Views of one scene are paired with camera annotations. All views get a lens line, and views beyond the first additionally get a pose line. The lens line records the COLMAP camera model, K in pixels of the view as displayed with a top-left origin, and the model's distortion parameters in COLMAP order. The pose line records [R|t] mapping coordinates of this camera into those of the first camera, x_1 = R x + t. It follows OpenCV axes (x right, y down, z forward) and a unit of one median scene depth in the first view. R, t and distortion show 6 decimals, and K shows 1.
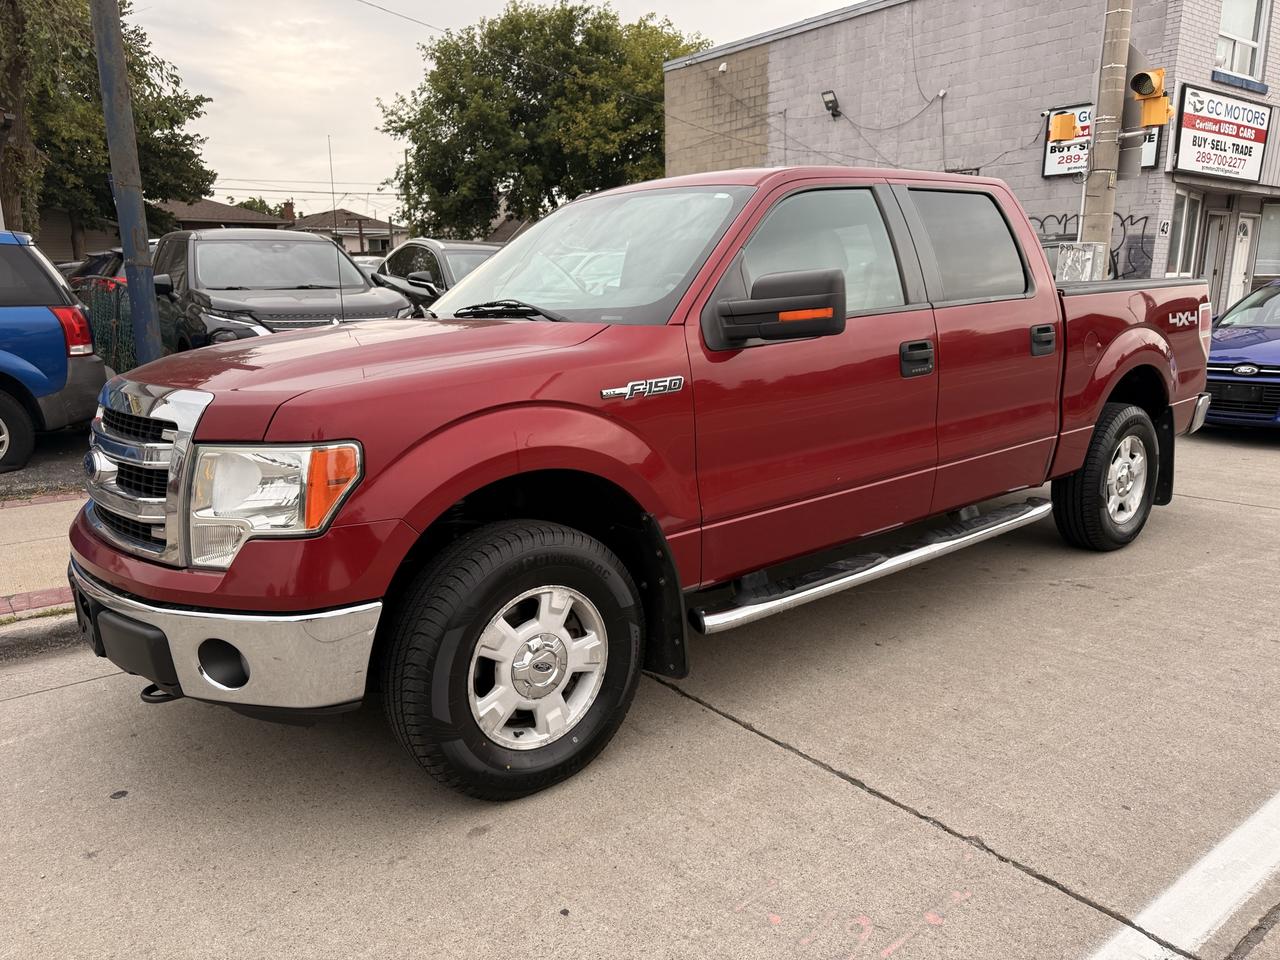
lens RADIAL K [[911.6, 0, 645.7], [0, 911.6, 483.4], [0, 0, 1]] dist [0.022283, -0.025671]
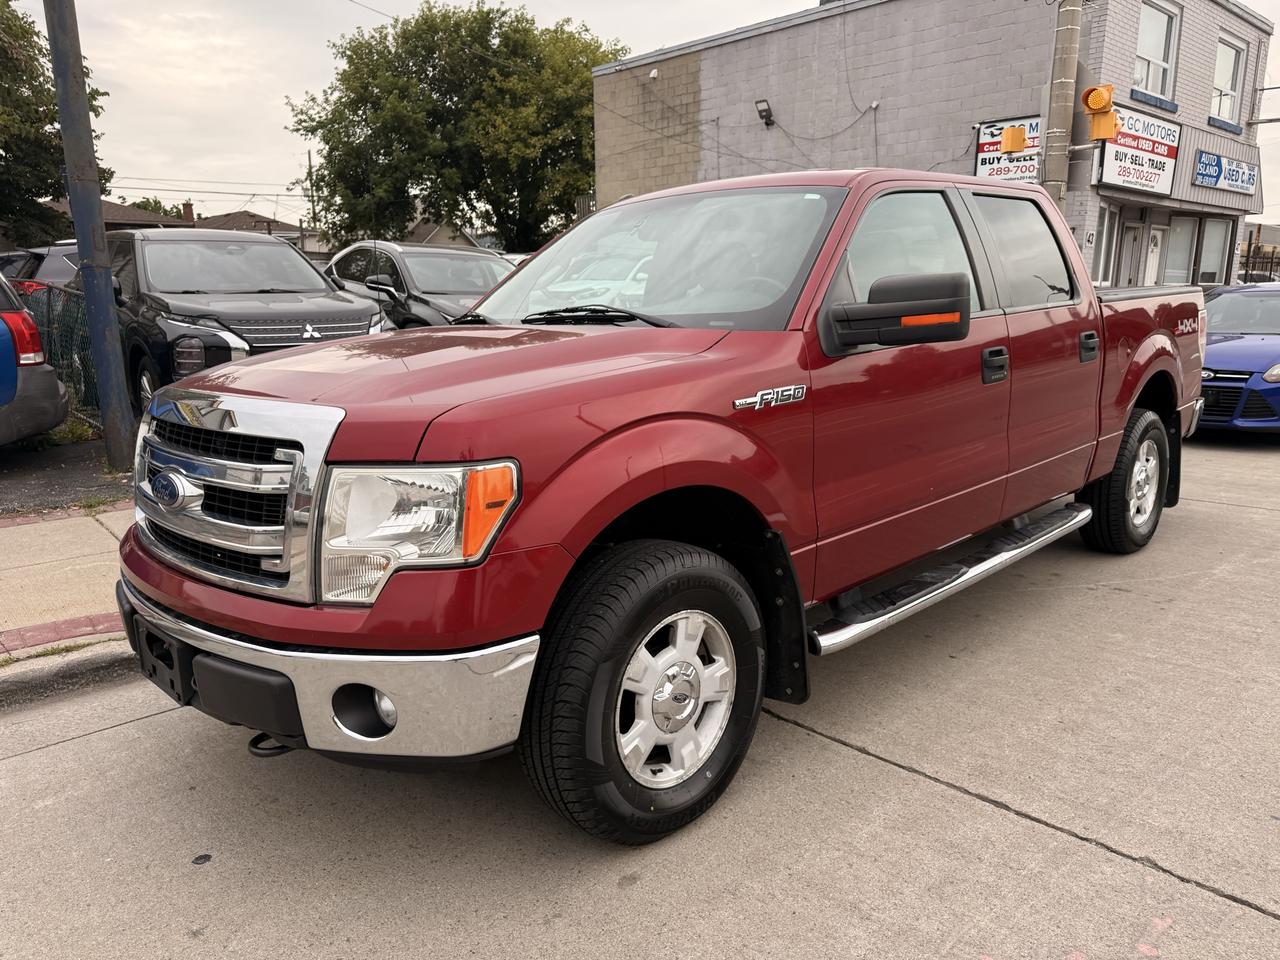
lens RADIAL K [[911.6, 0, 643.9], [0, 911.6, 485.1], [0, 0, 1]] dist [0.022283, -0.025671]
pose [[0.995199, -0.015807, 0.096590, -0.136228], [0.016300, 0.999858, -0.004310, -0.007257], [-0.096508, 0.005864, 0.995315, 0.043276]]
